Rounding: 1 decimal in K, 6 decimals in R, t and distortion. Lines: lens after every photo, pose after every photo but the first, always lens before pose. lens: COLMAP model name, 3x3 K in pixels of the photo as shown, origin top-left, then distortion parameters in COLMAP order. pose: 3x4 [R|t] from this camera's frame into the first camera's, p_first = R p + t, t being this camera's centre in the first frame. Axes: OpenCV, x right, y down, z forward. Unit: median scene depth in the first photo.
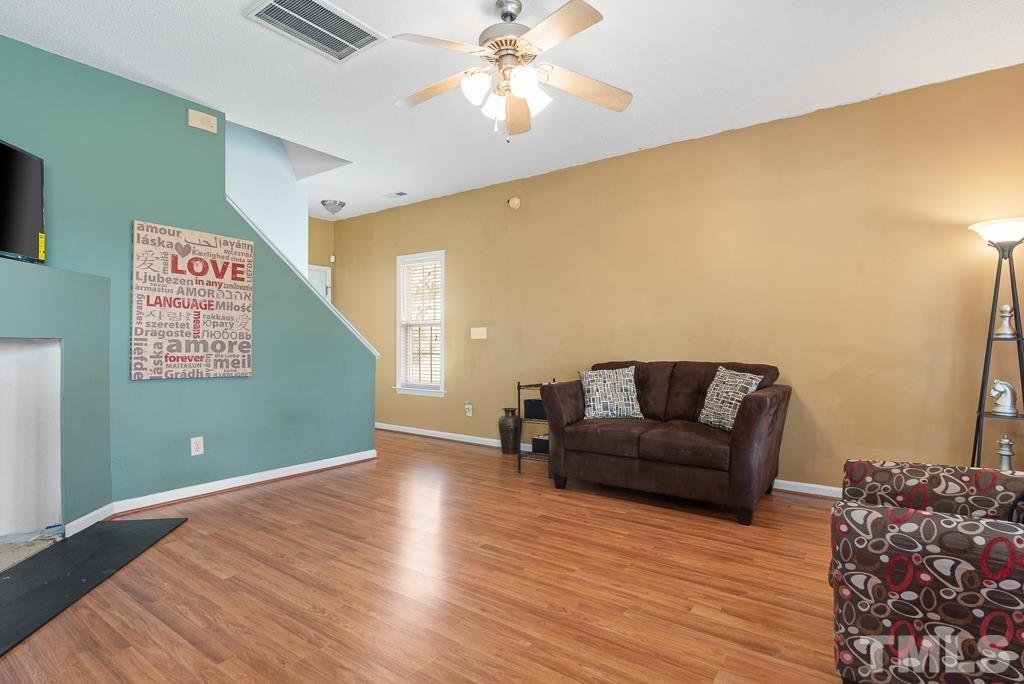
lens RADIAL K [[516.6, 0, 514.3], [0, 516.6, 345.4], [0, 0, 1]] dist [-0.003913, -0.000390]
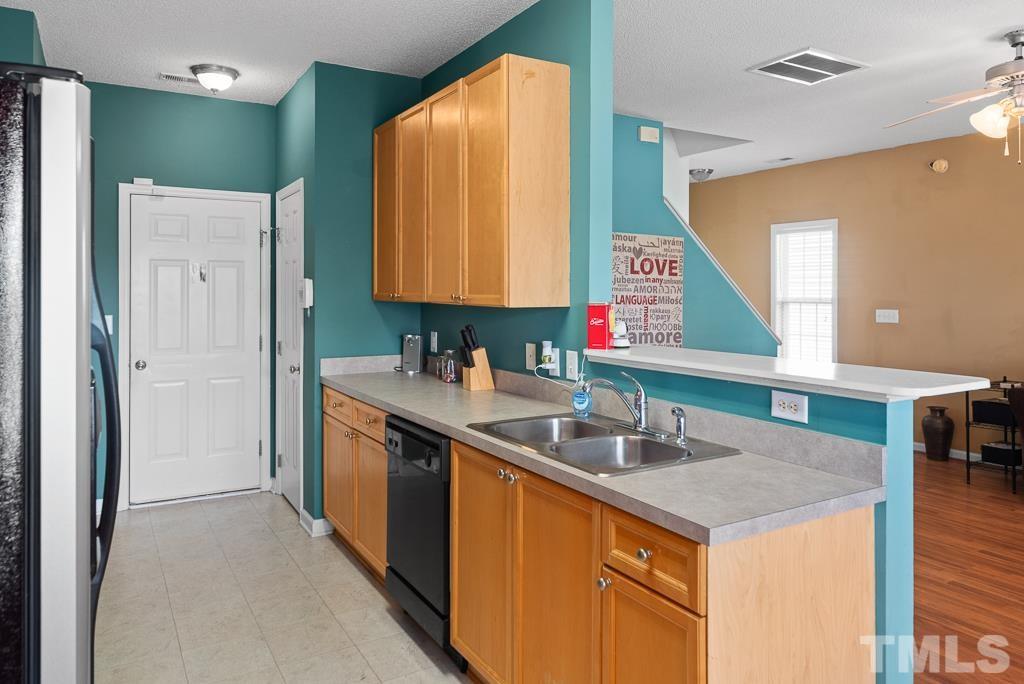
lens RADIAL K [[704.5, 0, 511.7], [0, 704.5, 286.2], [0, 0, 1]] dist [0.000392, -0.000751]
pose [[0.919300, -0.001920, -0.393553, -0.281891], [-0.002496, 0.999940, -0.010710, -0.092100], [0.393549, 0.010828, 0.919240, -0.506327]]
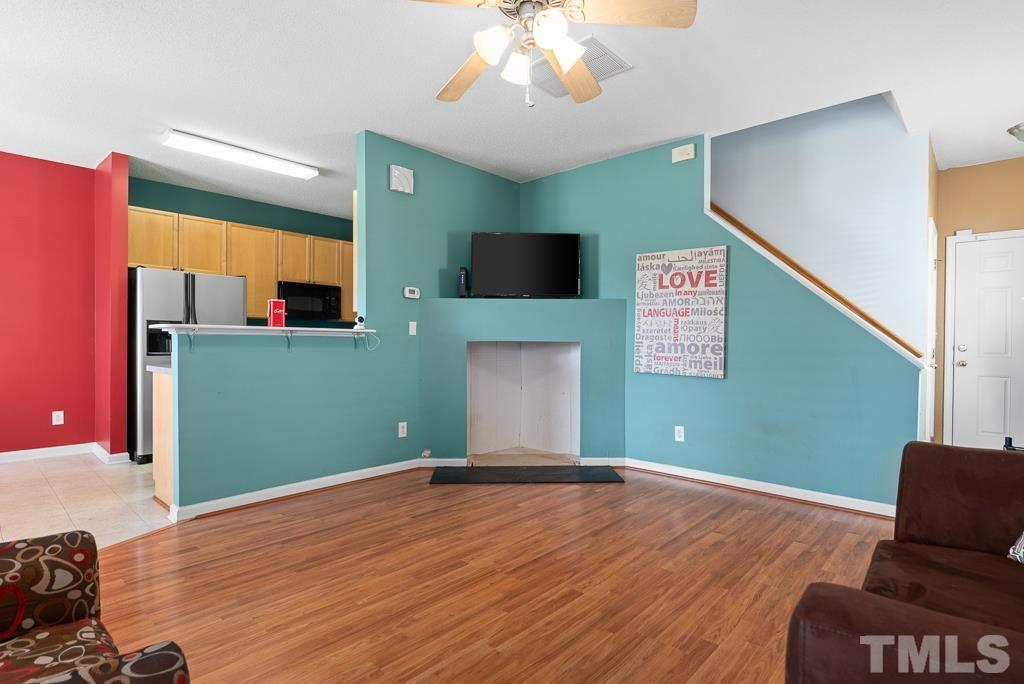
lens RADIAL K [[516.6, 0, 514.3], [0, 516.6, 345.4], [0, 0, 1]] dist [-0.003913, -0.000390]
pose [[-0.115115, 0.002257, -0.993350, 0.590982], [-0.012432, 0.999916, 0.003712, -0.004497], [0.993274, 0.012777, -0.115077, 0.763807]]
